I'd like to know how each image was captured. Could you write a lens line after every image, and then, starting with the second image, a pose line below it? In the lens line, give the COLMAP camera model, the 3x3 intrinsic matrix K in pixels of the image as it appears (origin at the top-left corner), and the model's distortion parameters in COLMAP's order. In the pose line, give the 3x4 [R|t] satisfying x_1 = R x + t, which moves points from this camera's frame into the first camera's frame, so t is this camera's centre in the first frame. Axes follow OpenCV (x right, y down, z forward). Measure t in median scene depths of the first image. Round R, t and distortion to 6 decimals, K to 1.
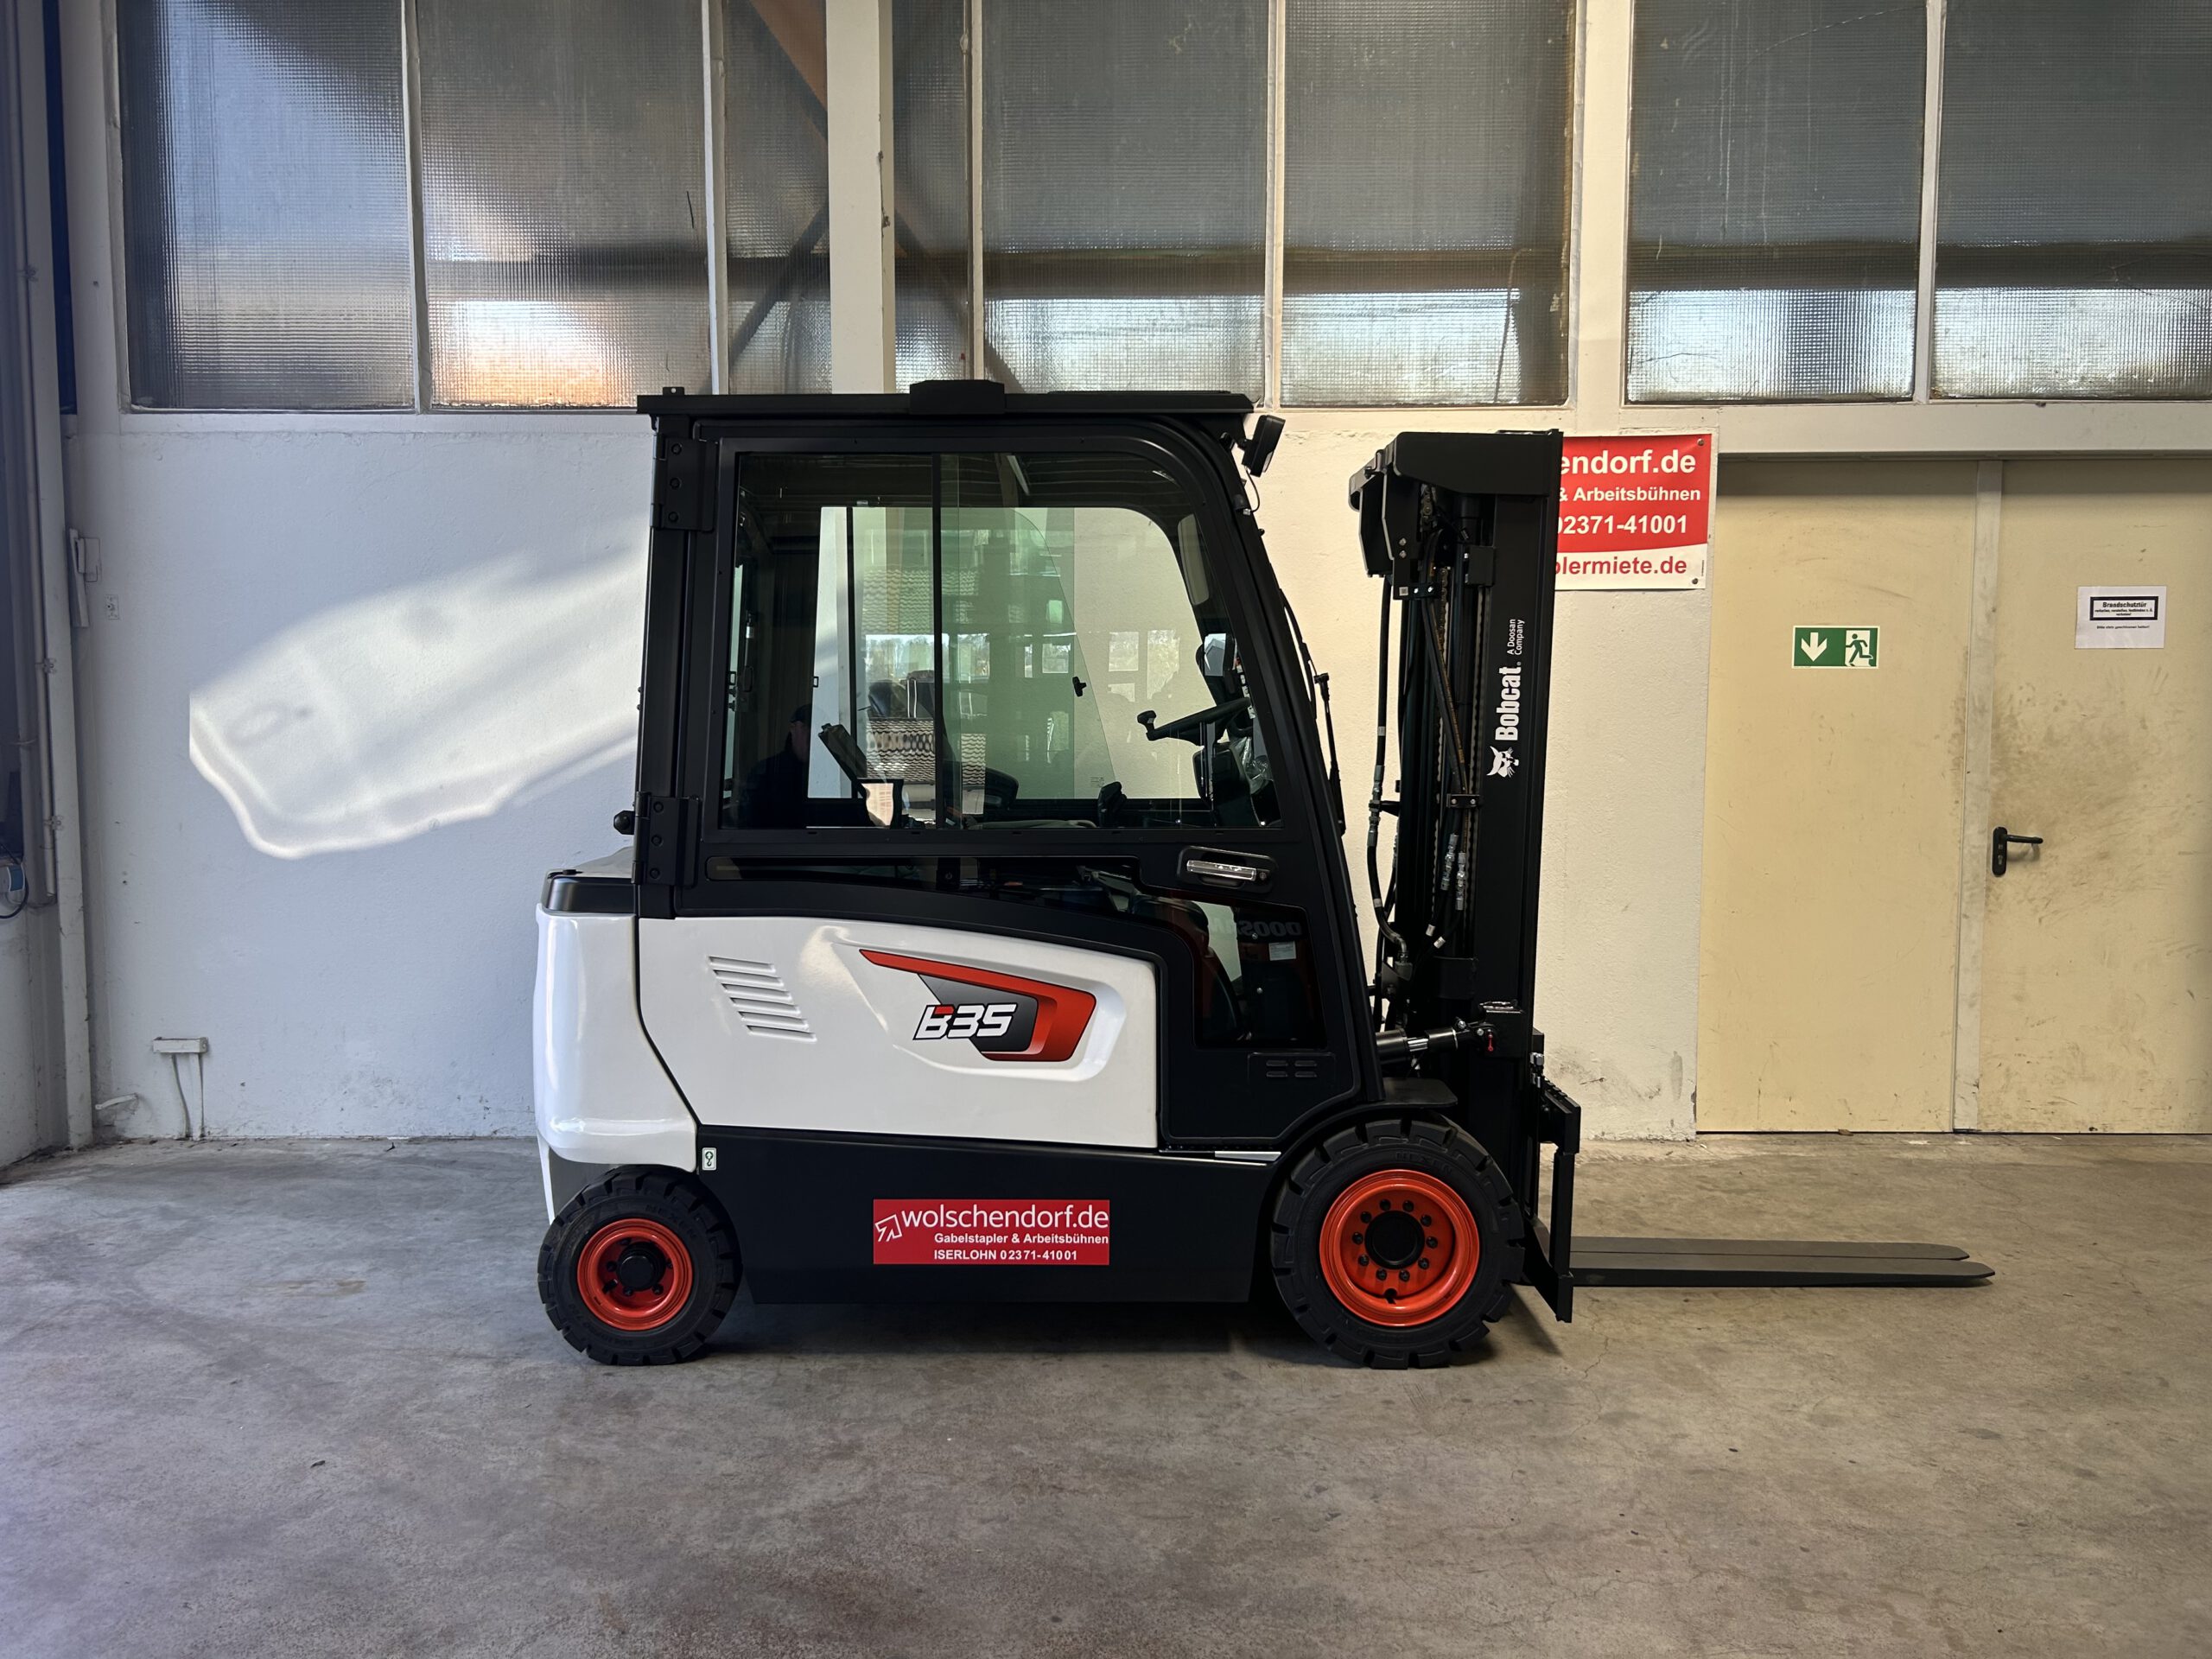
lens RADIAL K [[1662.6, 0, 1092.7], [0, 1662.6, 826.3], [0, 0, 1]] dist [0.039624, -0.039705]
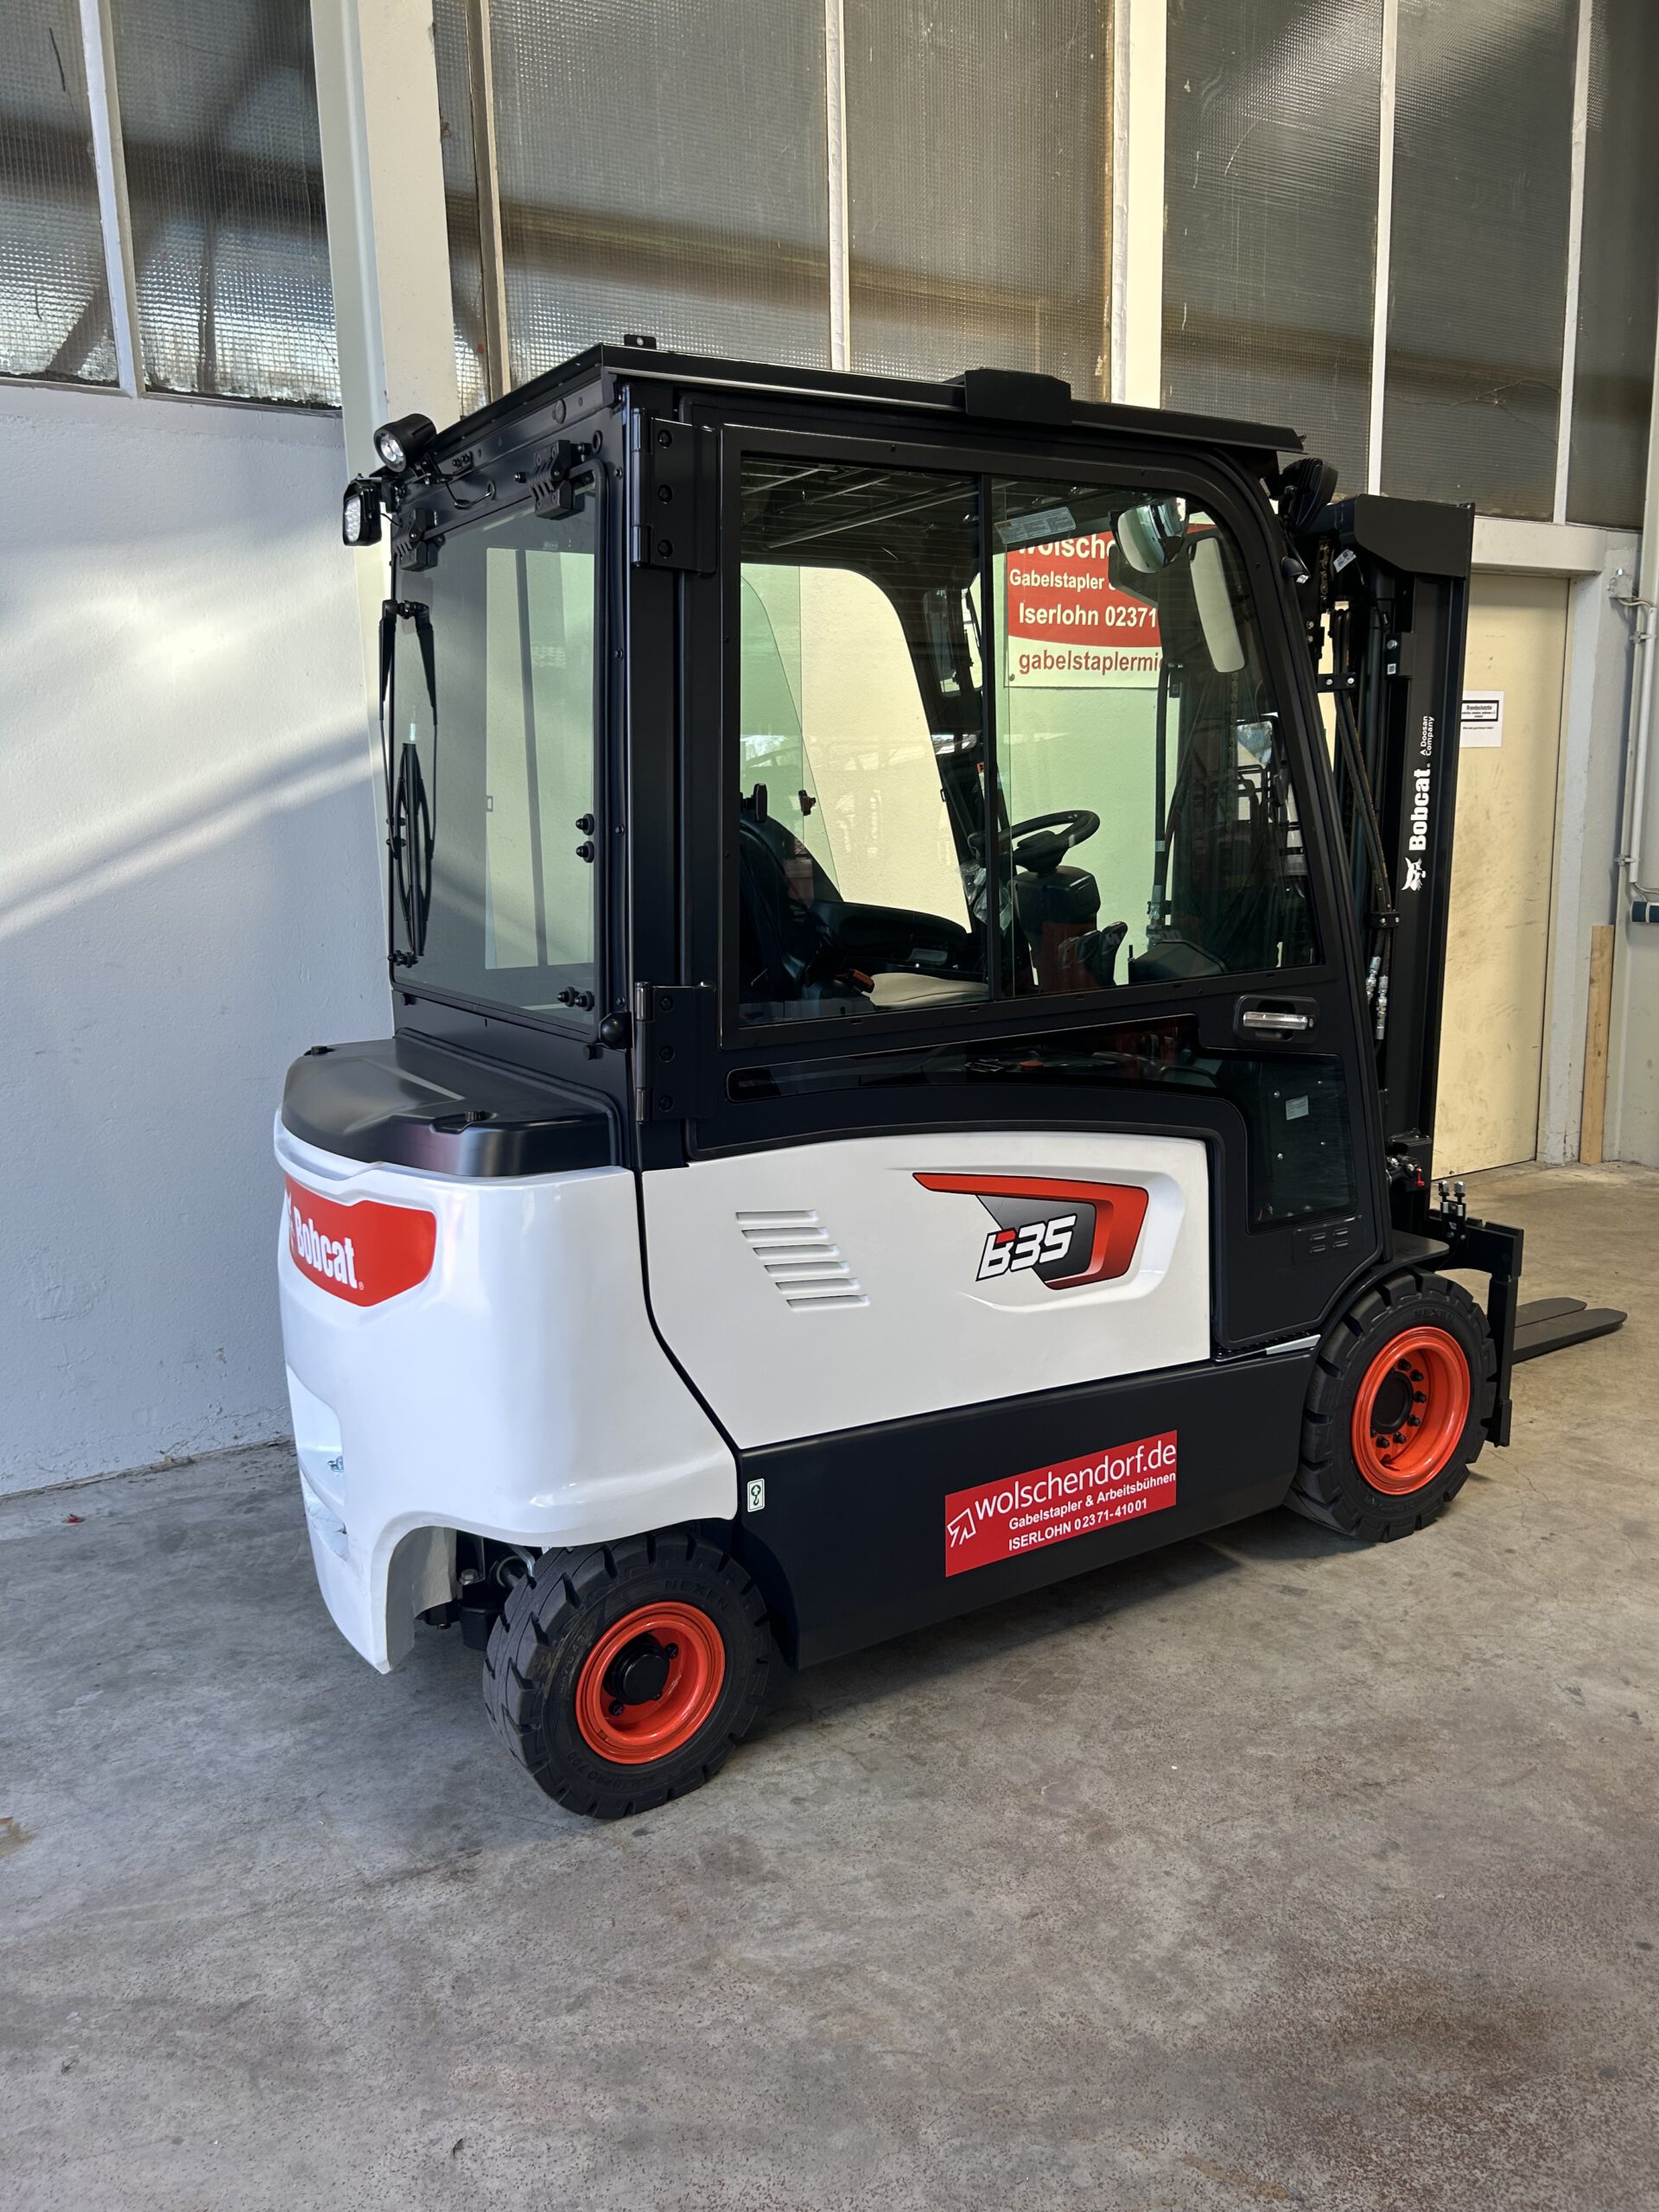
lens RADIAL K [[1662.6, 0, 837.4], [0, 1662.6, 1117.4], [0, 0, 1]] dist [0.039624, -0.039705]
pose [[0.844906, -0.121032, 0.521042, -0.372446], [0.064255, 0.989977, 0.125766, -0.030216], [-0.531041, -0.072781, 0.844215, 0.273140]]
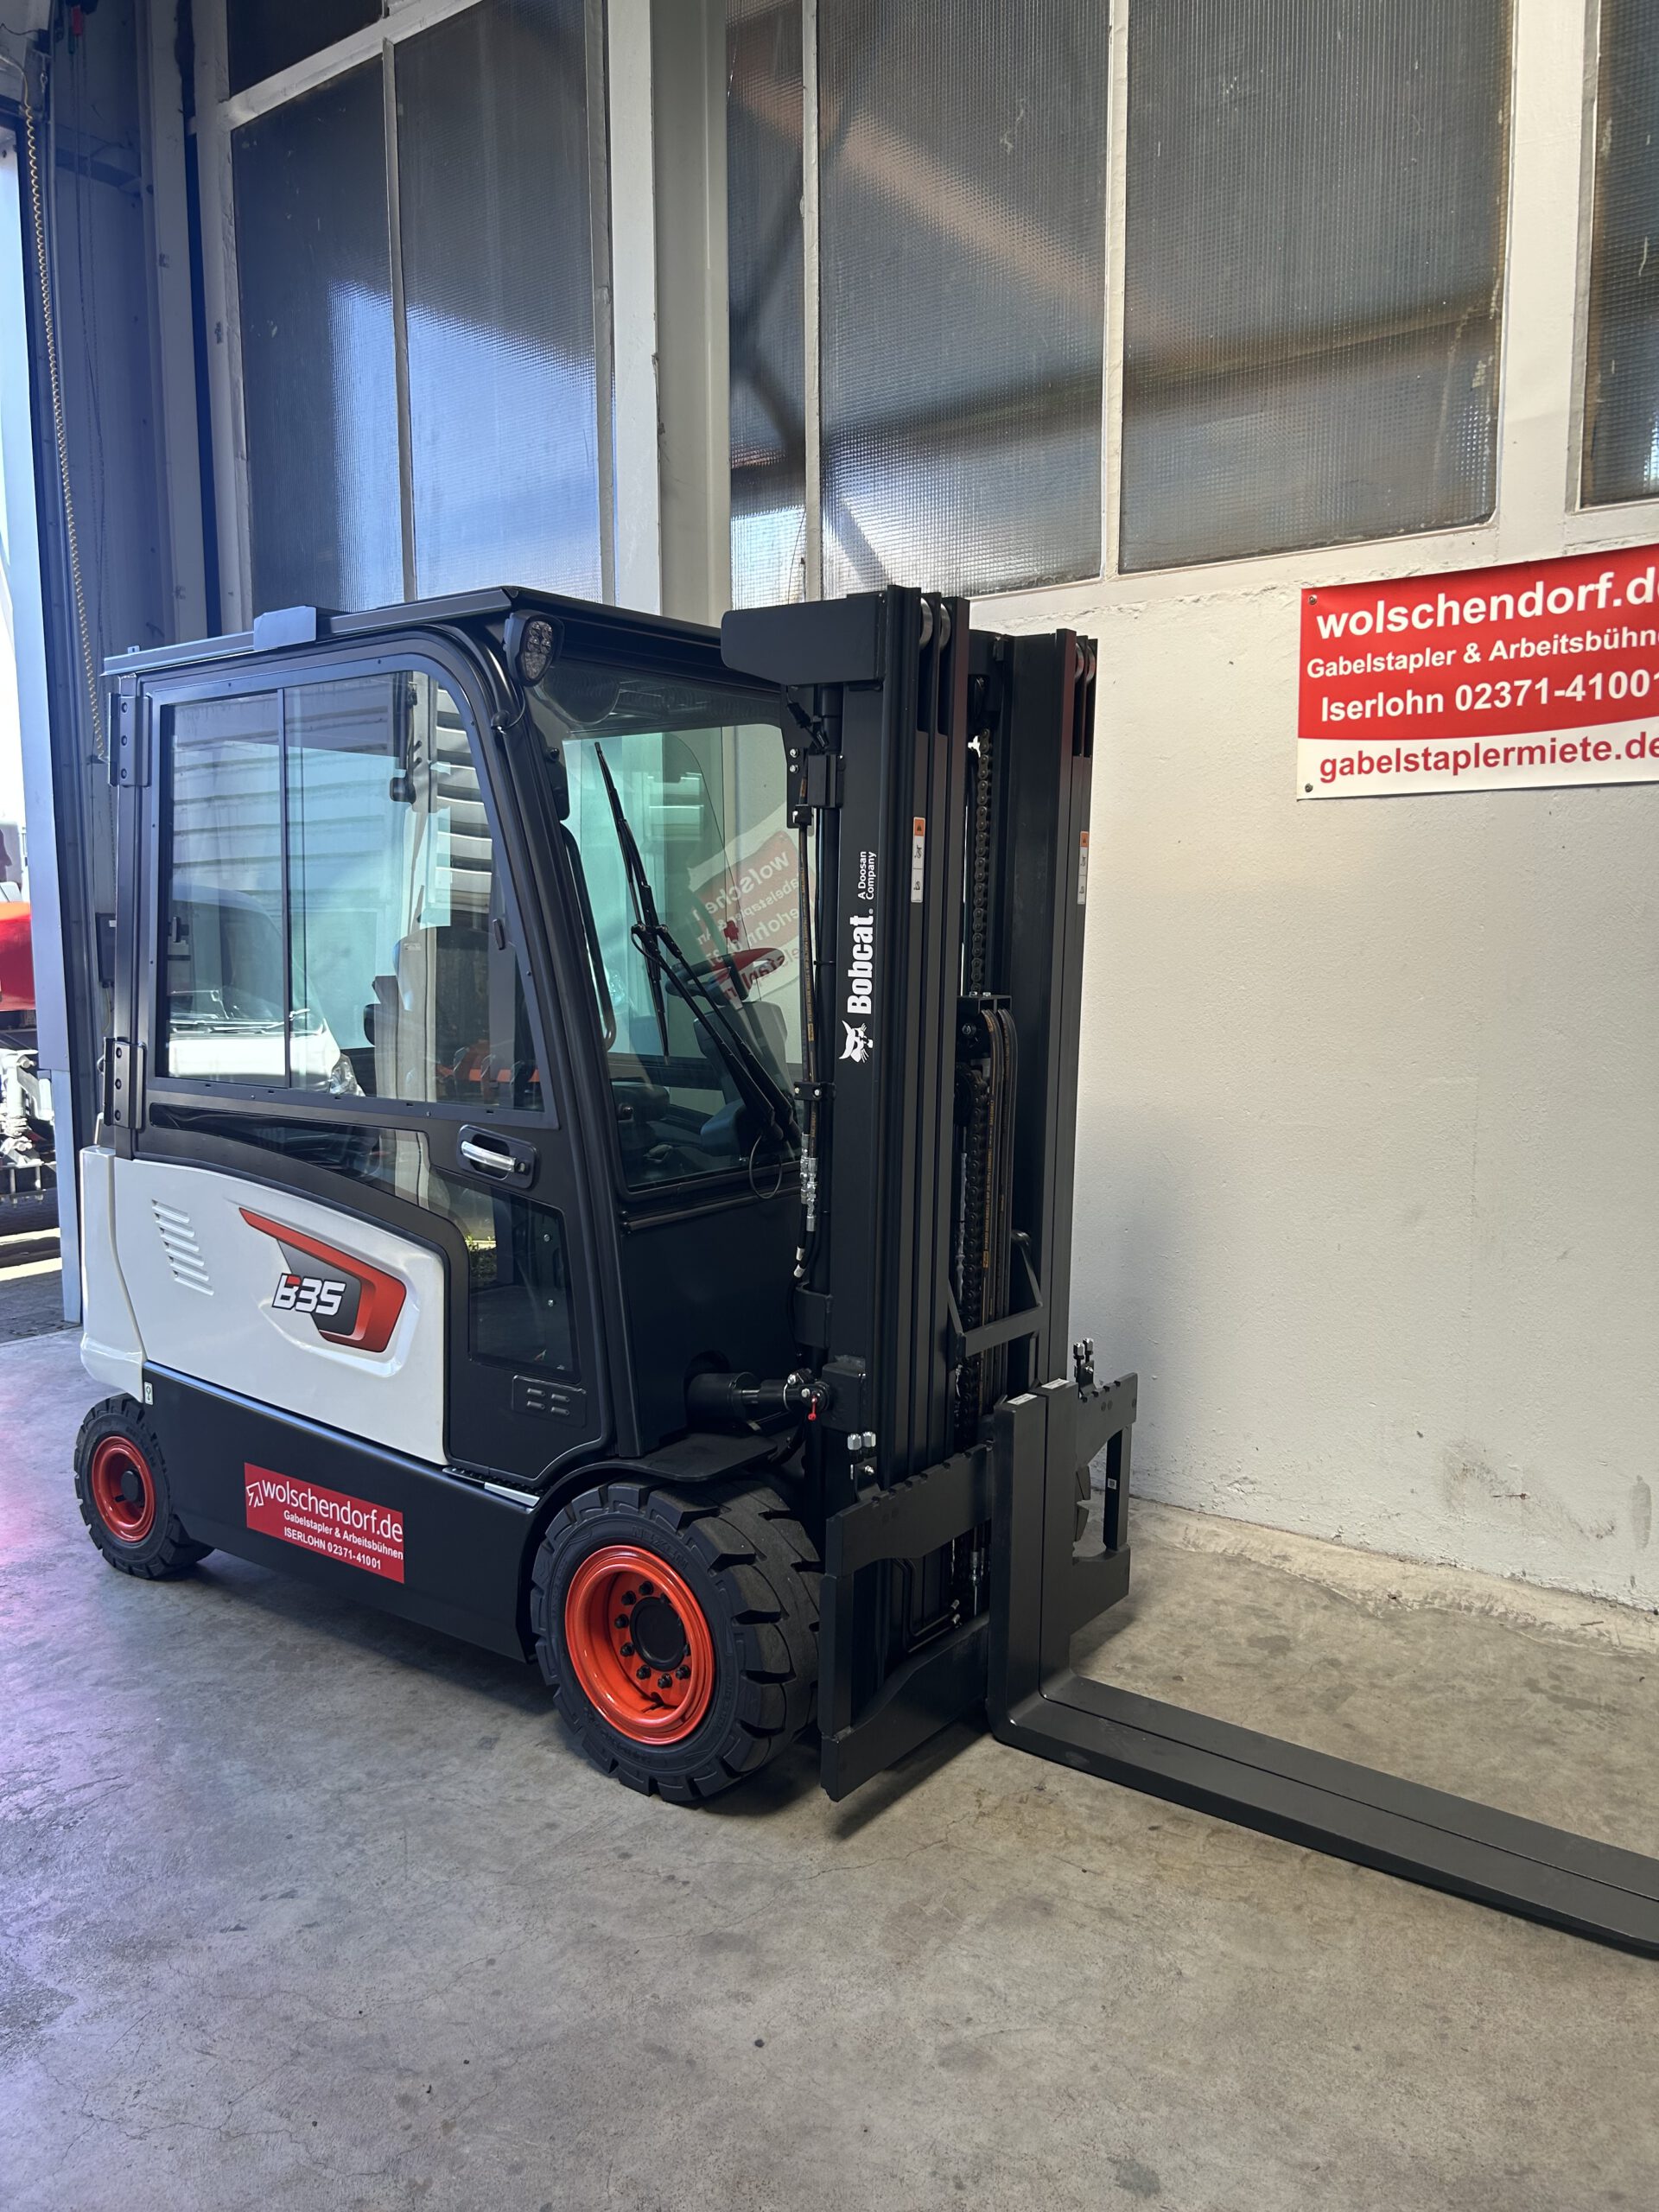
lens RADIAL K [[1662.6, 0, 841.7], [0, 1662.6, 1100.5], [0, 0, 1]] dist [0.039624, -0.039705]
pose [[0.809811, 0.061491, -0.583459, 0.487325], [-0.043140, 0.998041, 0.045307, -0.033055], [0.585102, -0.011519, 0.810878, 0.279802]]
